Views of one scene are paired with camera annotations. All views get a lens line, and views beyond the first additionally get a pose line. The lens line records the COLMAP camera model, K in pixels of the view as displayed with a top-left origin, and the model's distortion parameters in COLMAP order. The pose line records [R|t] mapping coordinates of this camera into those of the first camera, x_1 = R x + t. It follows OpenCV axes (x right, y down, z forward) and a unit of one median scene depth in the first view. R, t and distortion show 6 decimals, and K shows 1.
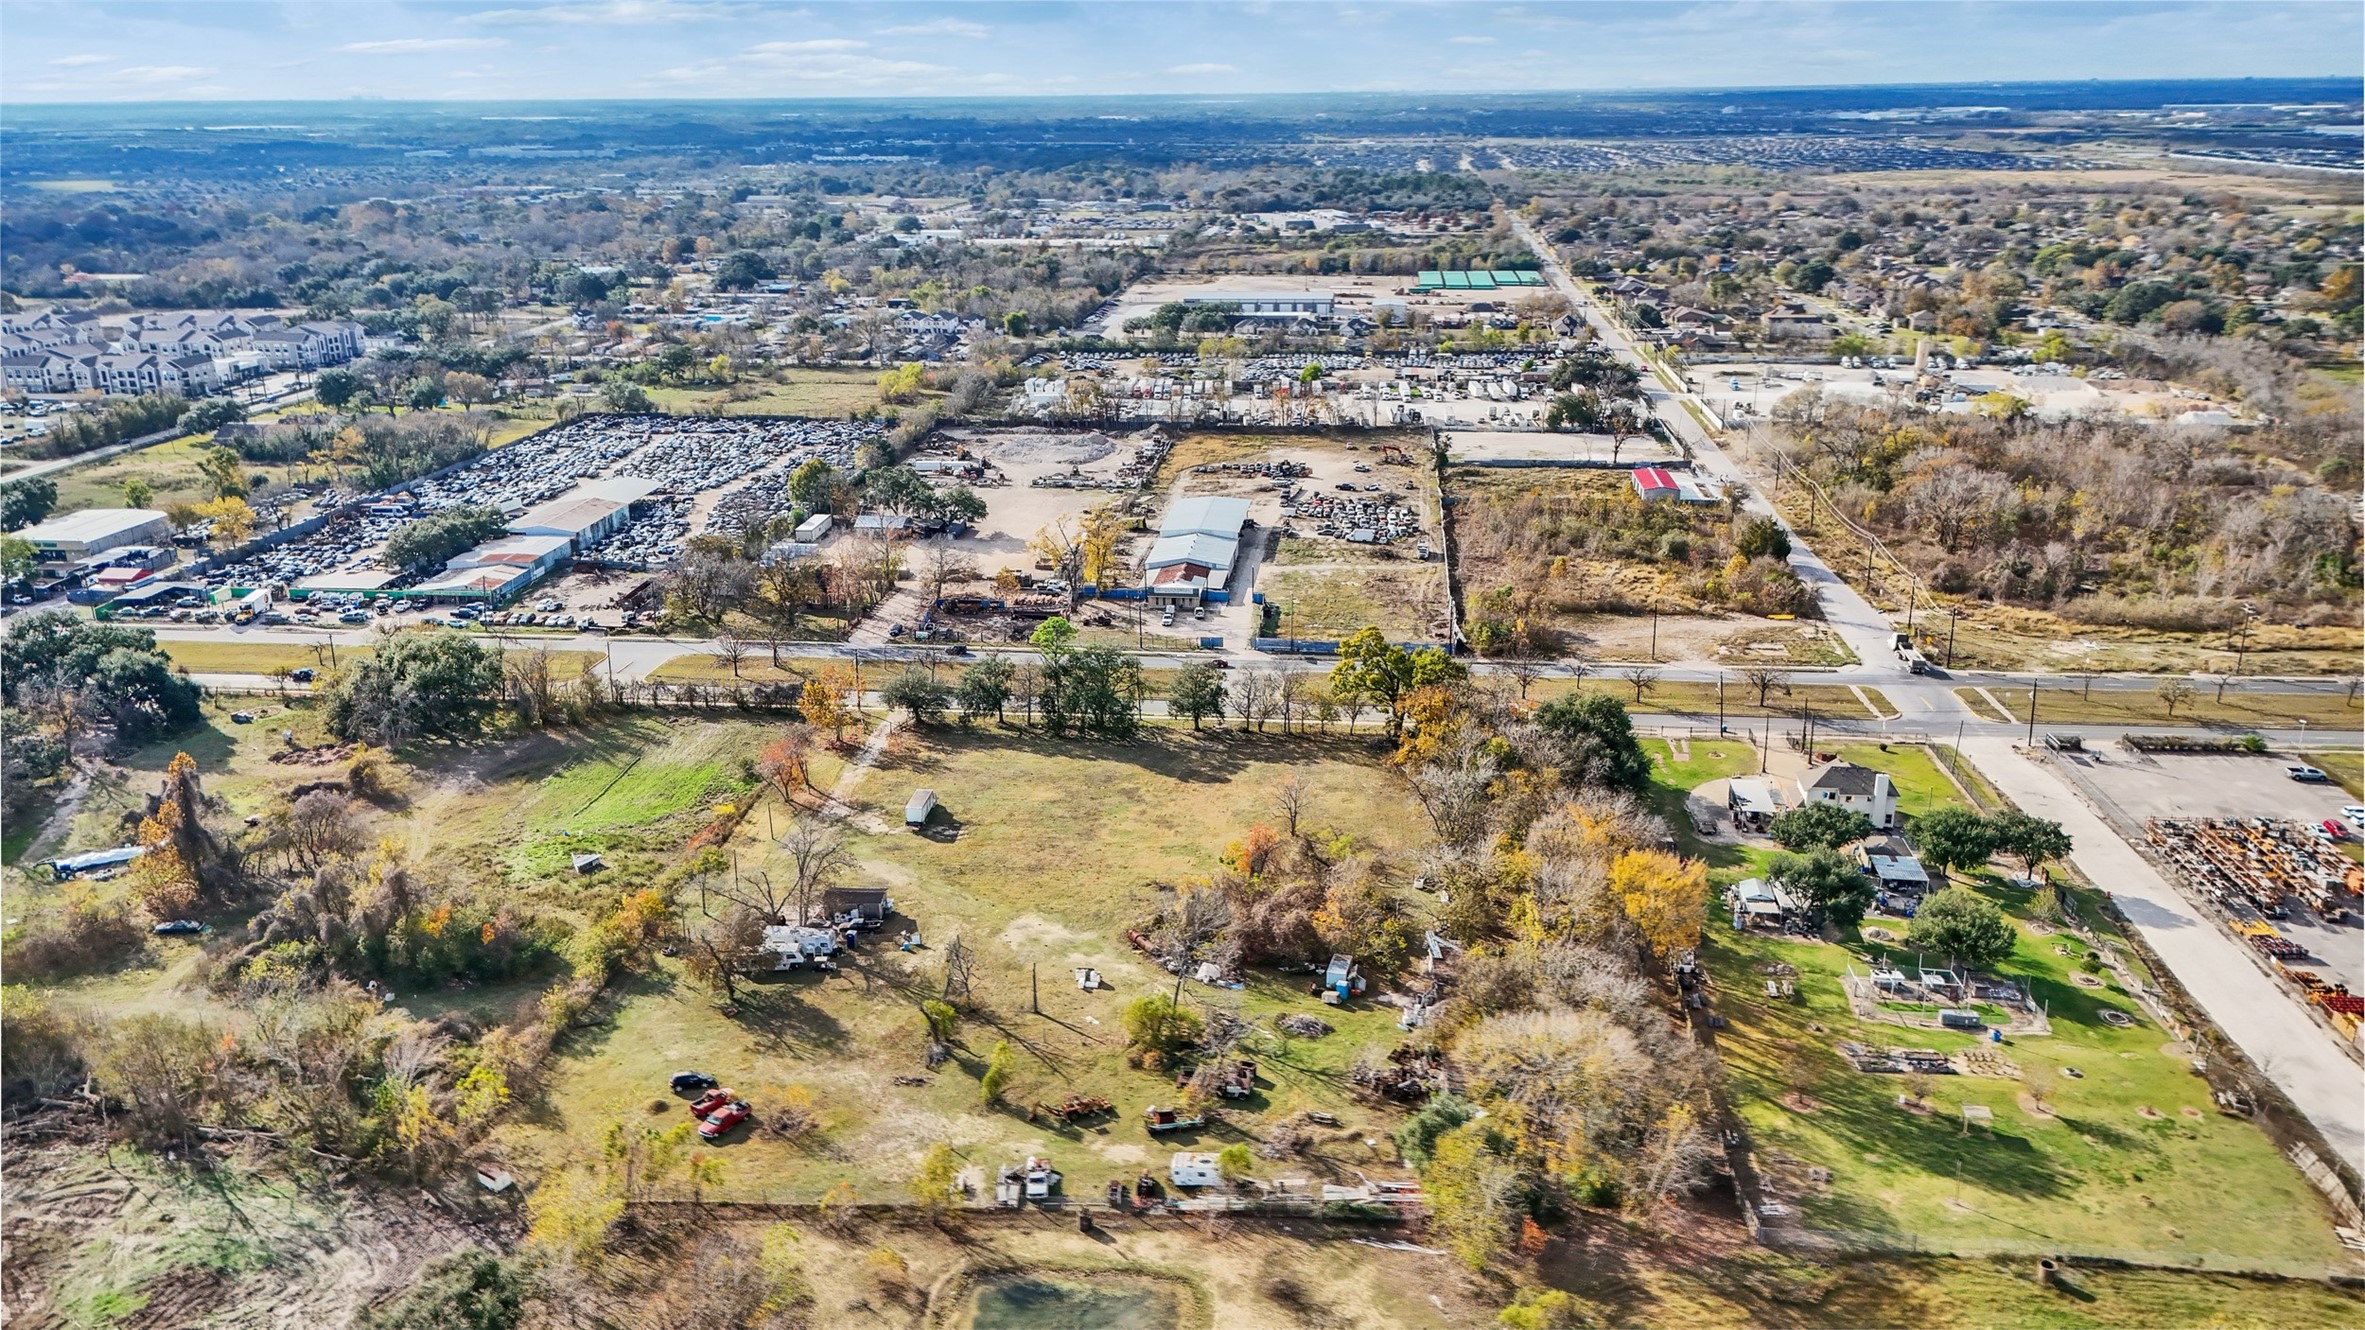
lens RADIAL K [[1733.4, 0, 1182.5], [0, 1733.4, 665.0], [0, 0, 1]] dist [0.081457, -0.099642]
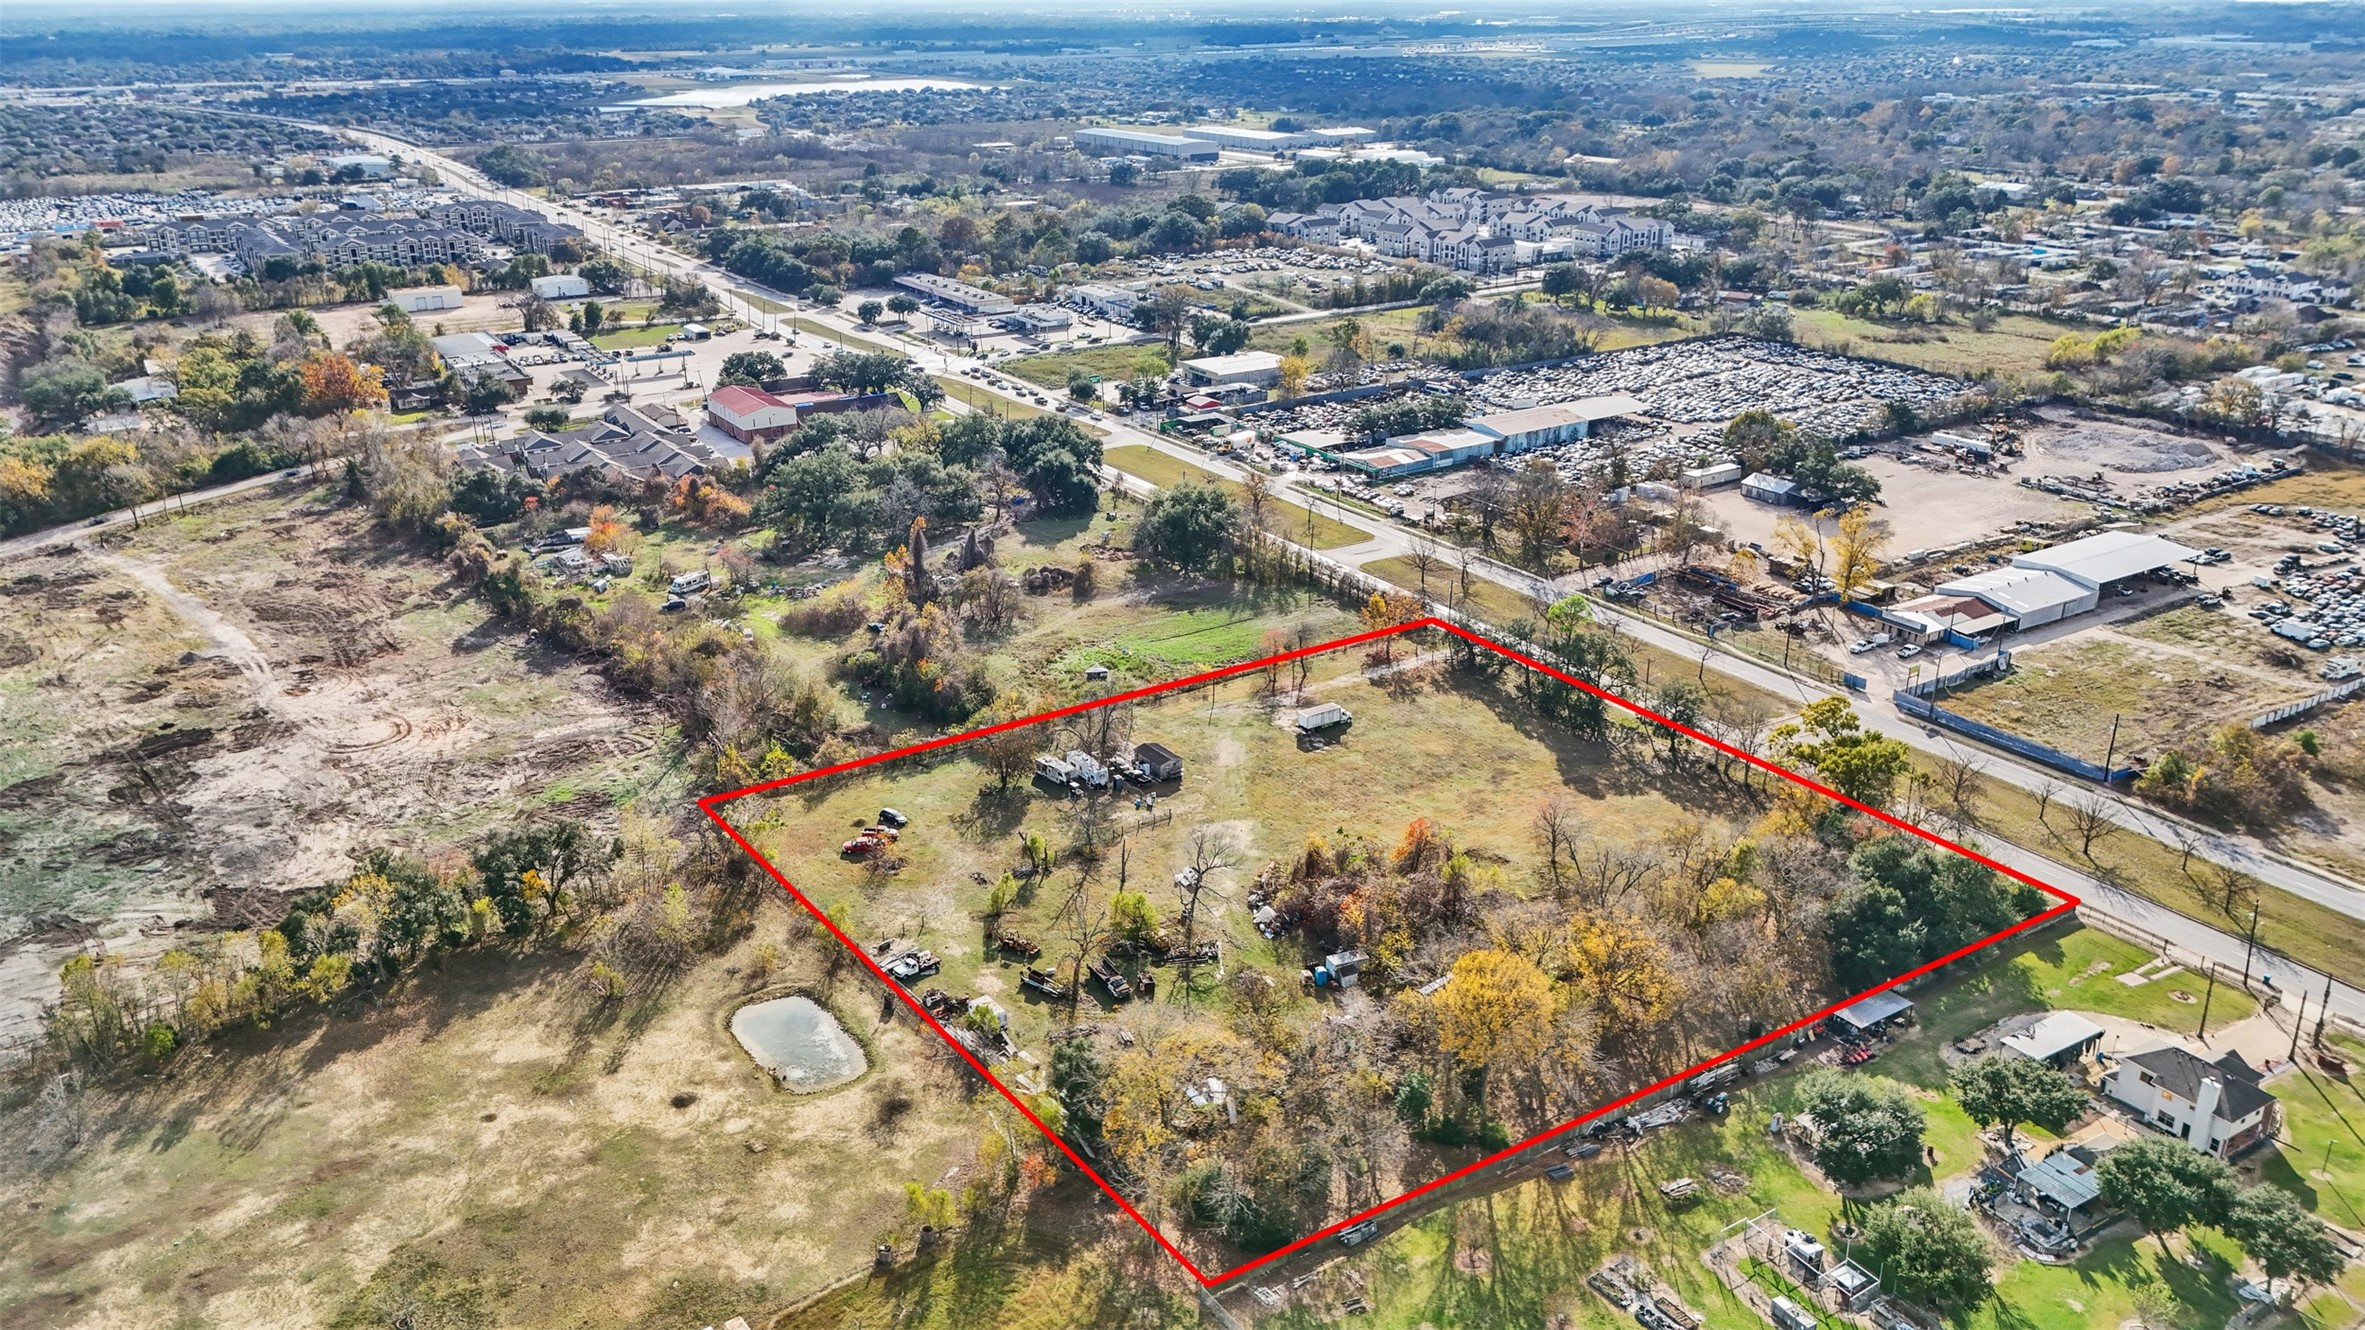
lens RADIAL K [[1733.4, 0, 1182.5], [0, 1733.4, 665.0], [0, 0, 1]] dist [0.081457, -0.099642]
pose [[0.624844, 0.286915, -0.726120, 0.427100], [-0.242001, 0.955398, 0.169263, -0.084636], [0.742298, 0.069959, 0.666408, 0.132536]]
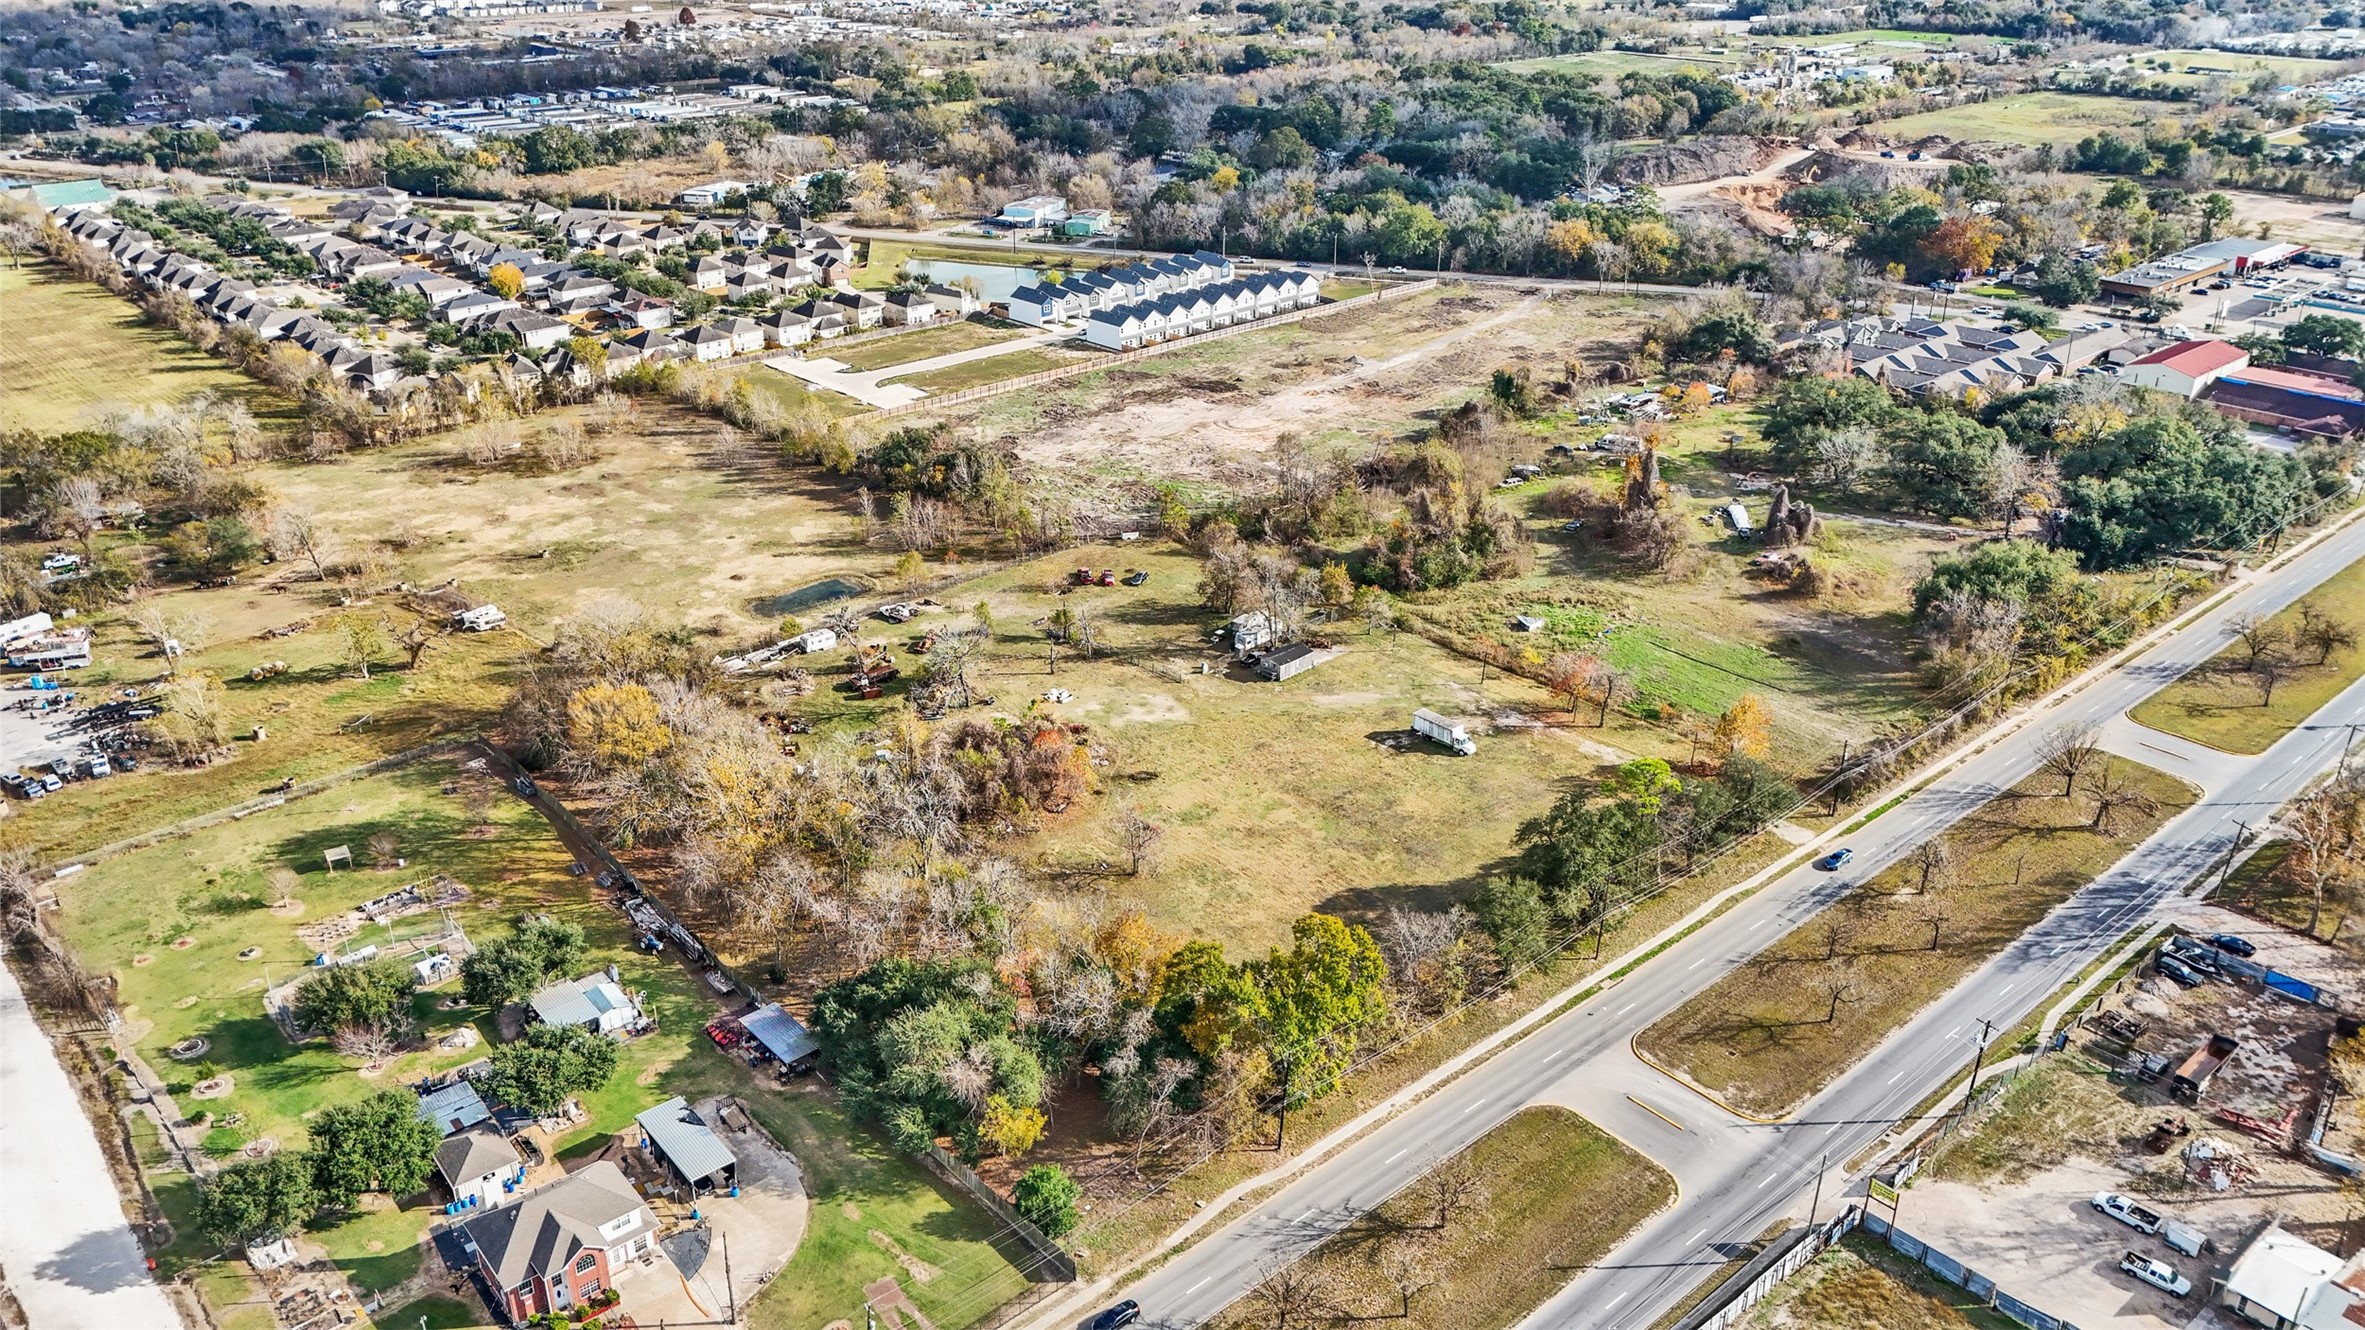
lens RADIAL K [[1733.4, 0, 1182.5], [0, 1733.4, 665.0], [0, 0, 1]] dist [0.081457, -0.099642]
pose [[-0.677273, 0.320710, -0.662153, 0.408584], [-0.220058, 0.770489, 0.598265, -0.350384], [0.702051, 0.550901, -0.451257, 0.941841]]
